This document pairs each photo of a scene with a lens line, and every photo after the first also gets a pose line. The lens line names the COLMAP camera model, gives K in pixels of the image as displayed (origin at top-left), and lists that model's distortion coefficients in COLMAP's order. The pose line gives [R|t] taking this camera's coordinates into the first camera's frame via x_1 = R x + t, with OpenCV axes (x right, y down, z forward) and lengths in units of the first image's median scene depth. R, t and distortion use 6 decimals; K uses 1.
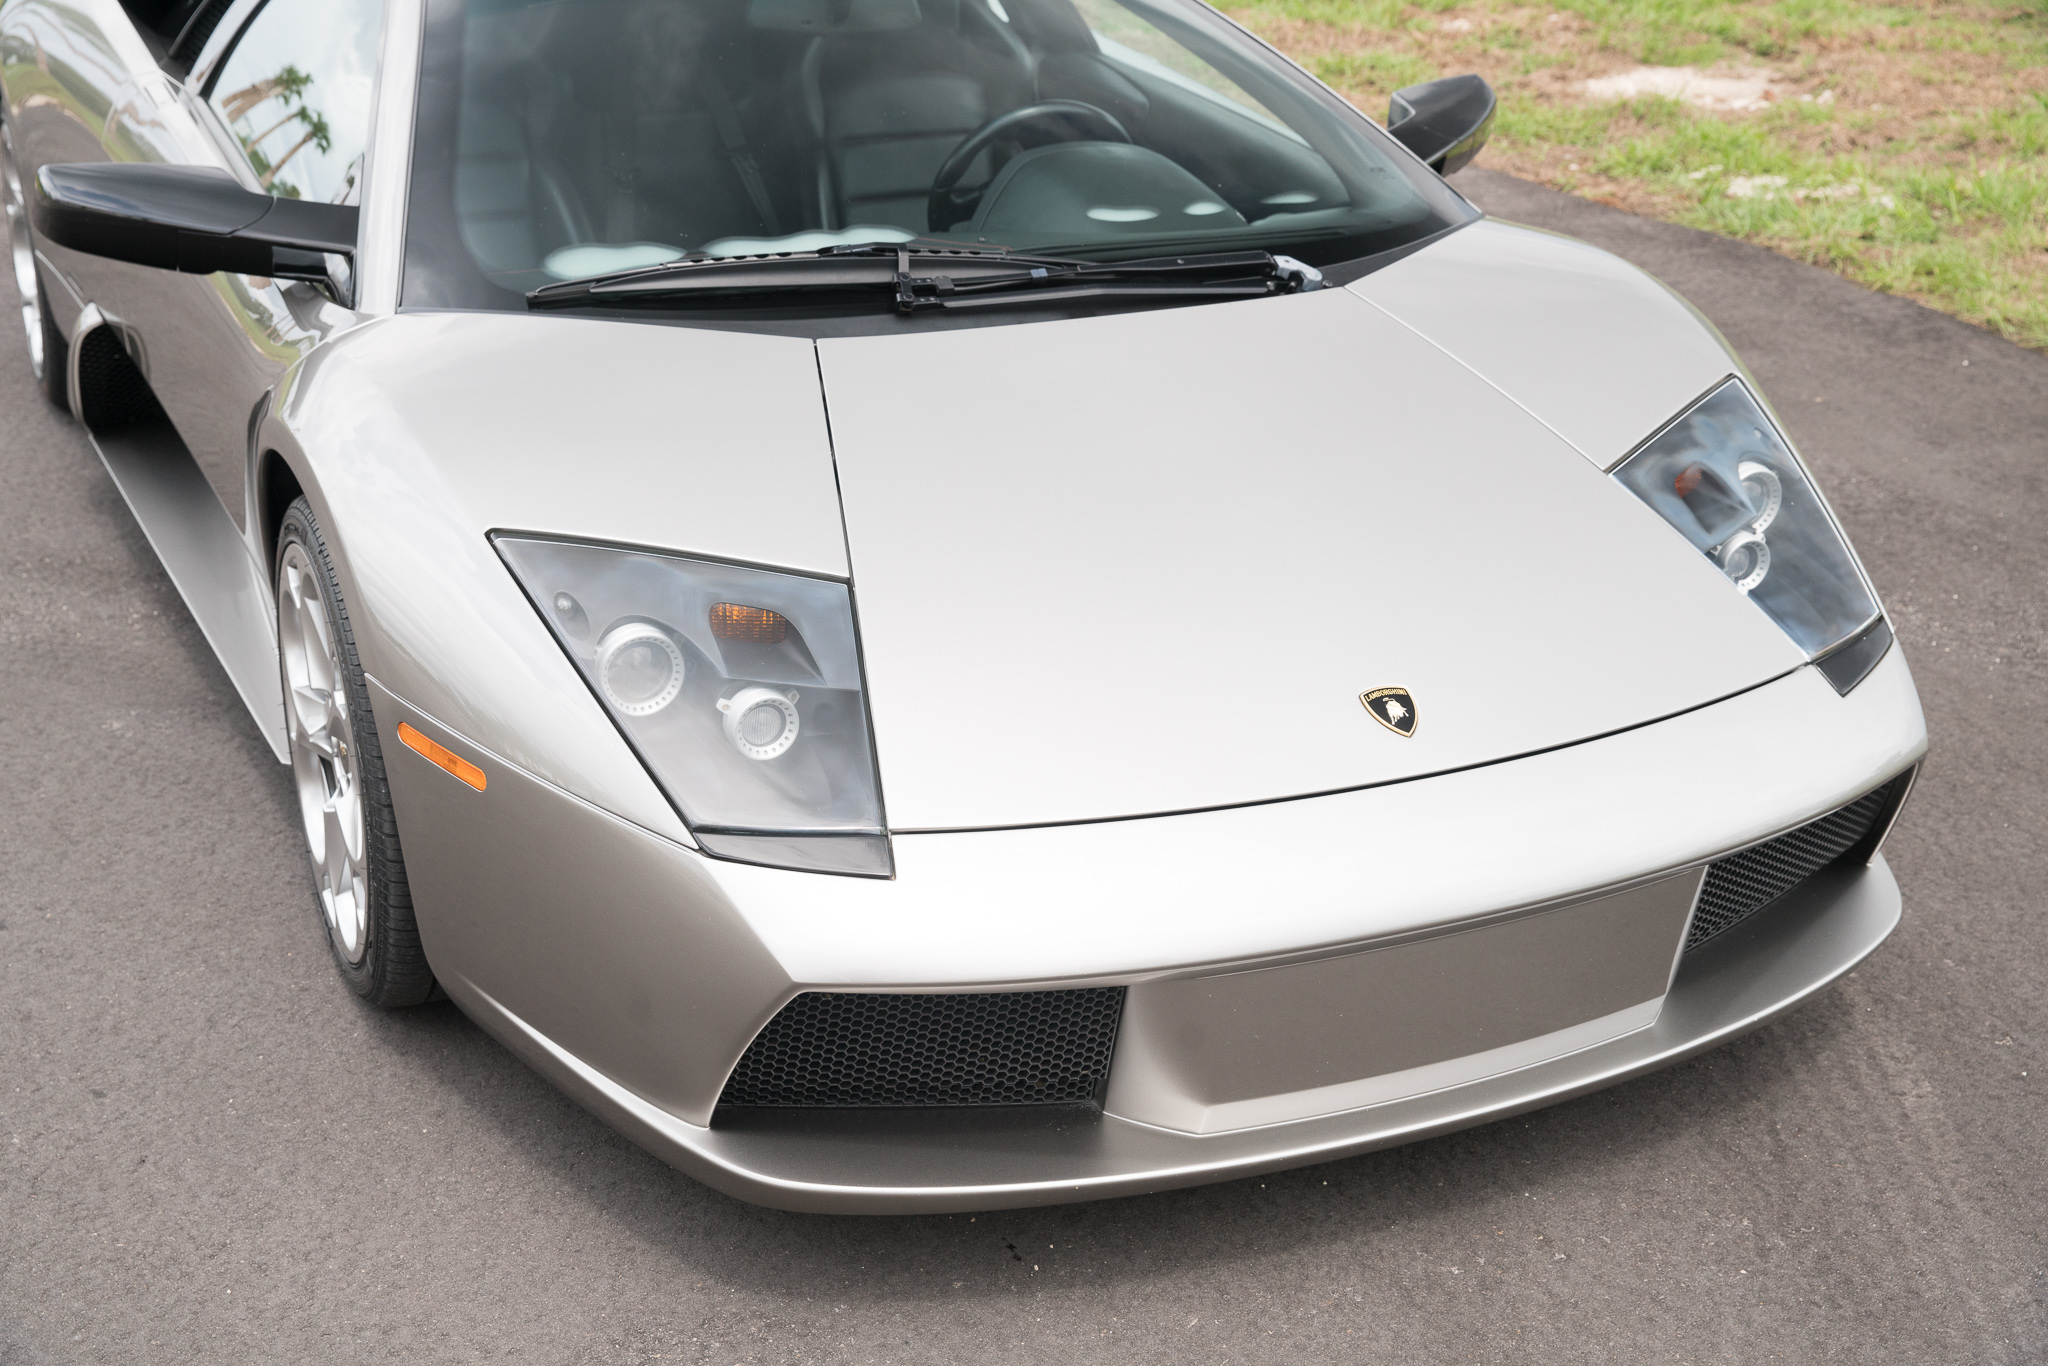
lens RADIAL K [[2404.2, 0, 1024.0], [0, 2404.2, 683.0], [0, 0, 1]] dist [-0.002831, 0.196320]
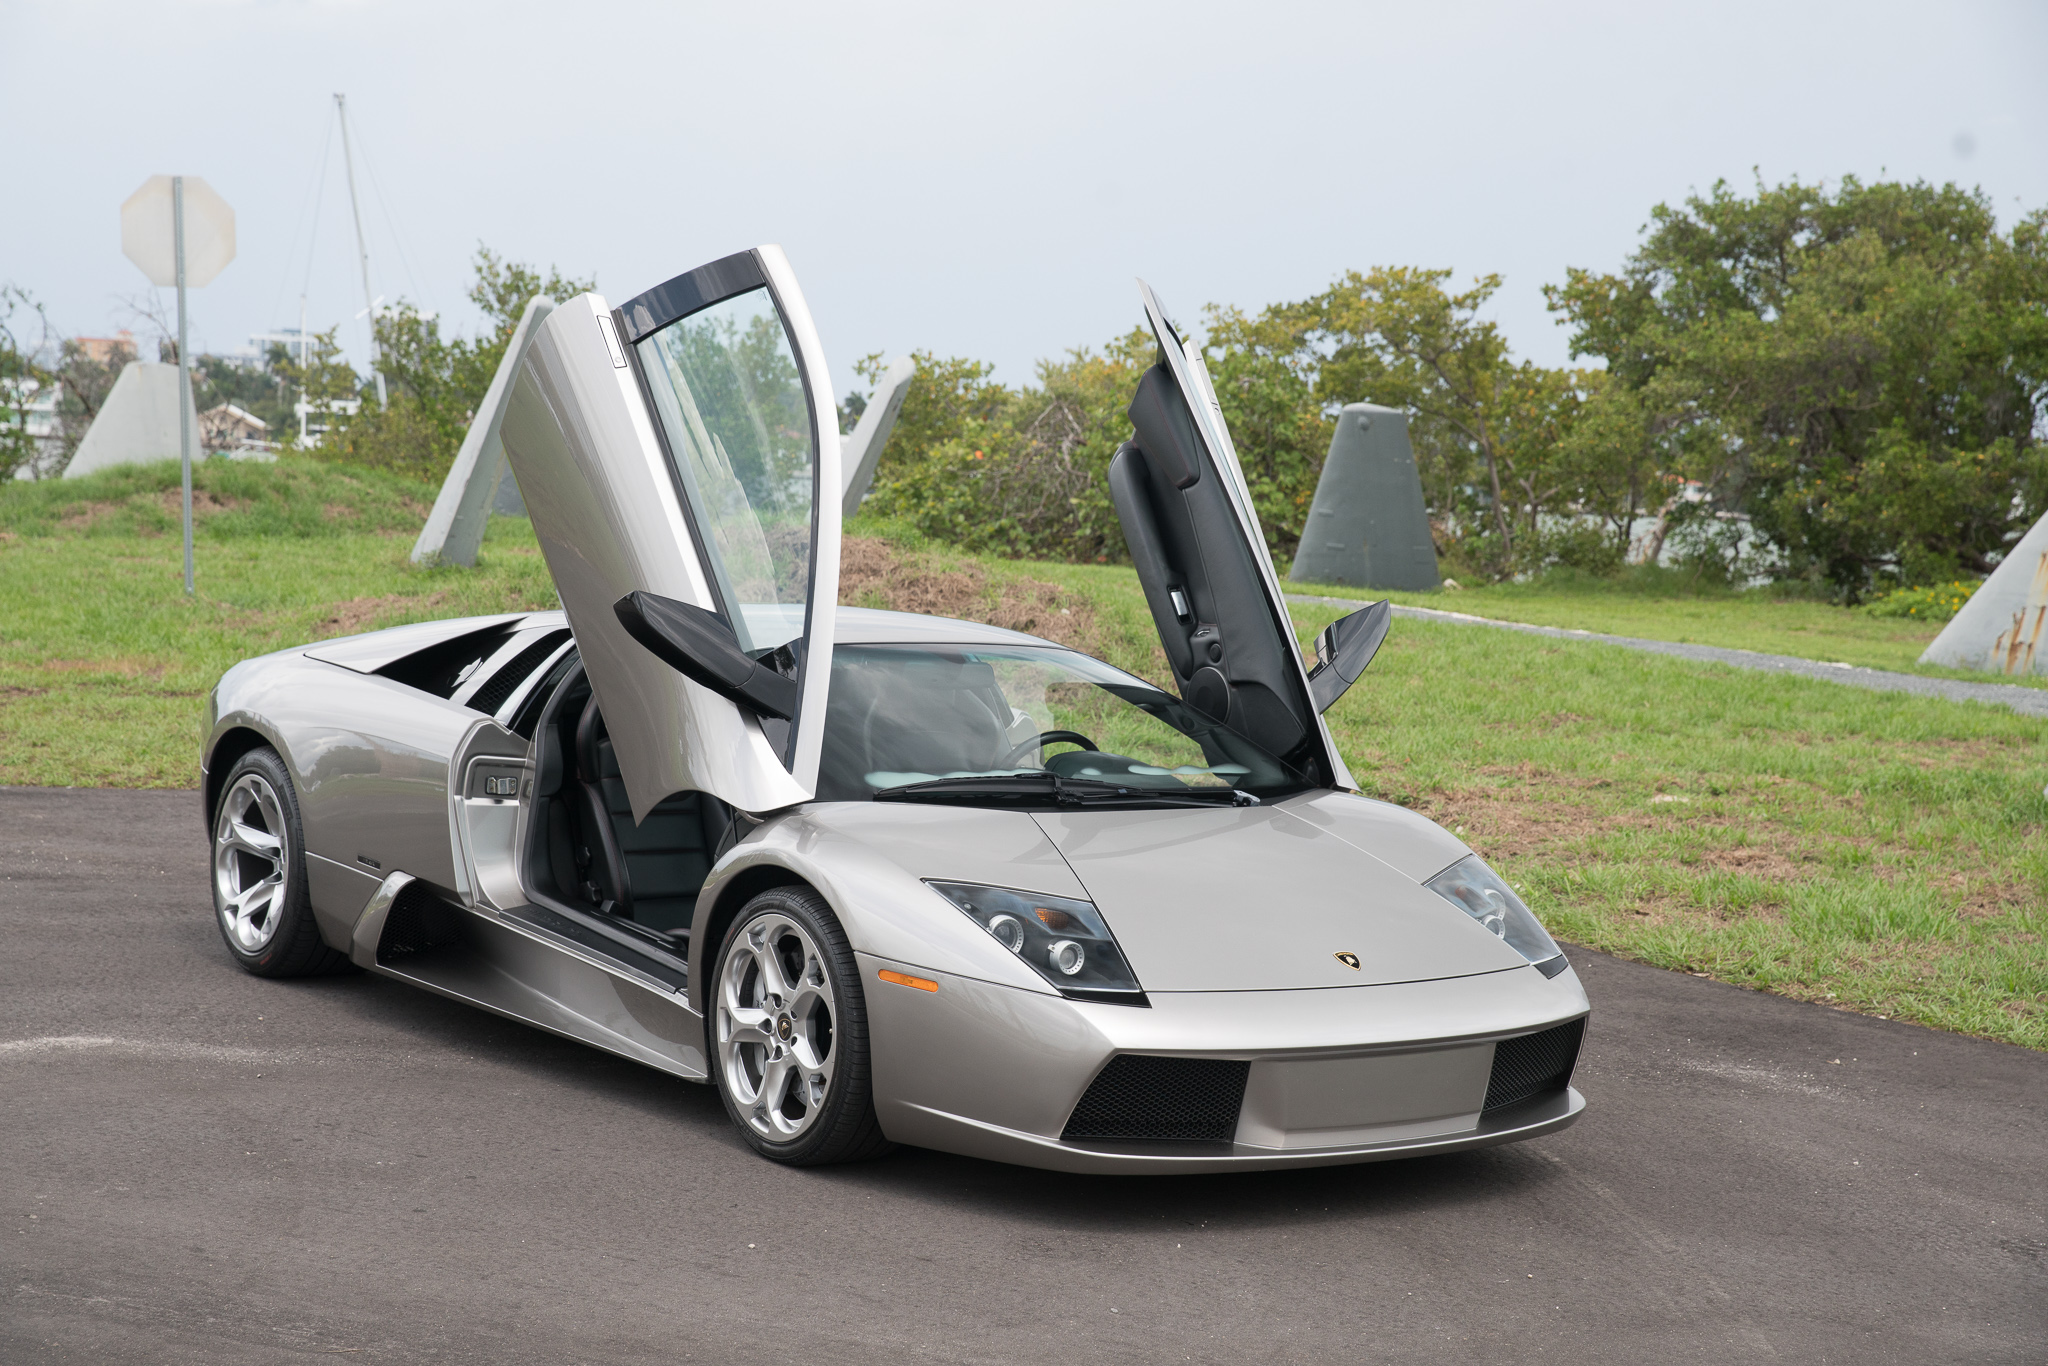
lens RADIAL K [[3508.5, 0, 1024.0], [0, 3508.5, 683.0], [0, 0, 1]] dist [-0.008696, -0.007155]
pose [[0.977778, 0.018111, 0.208859, -0.628650], [0.051993, 0.944187, -0.325280, 0.625071], [-0.203093, 0.328911, 0.922264, -1.511520]]
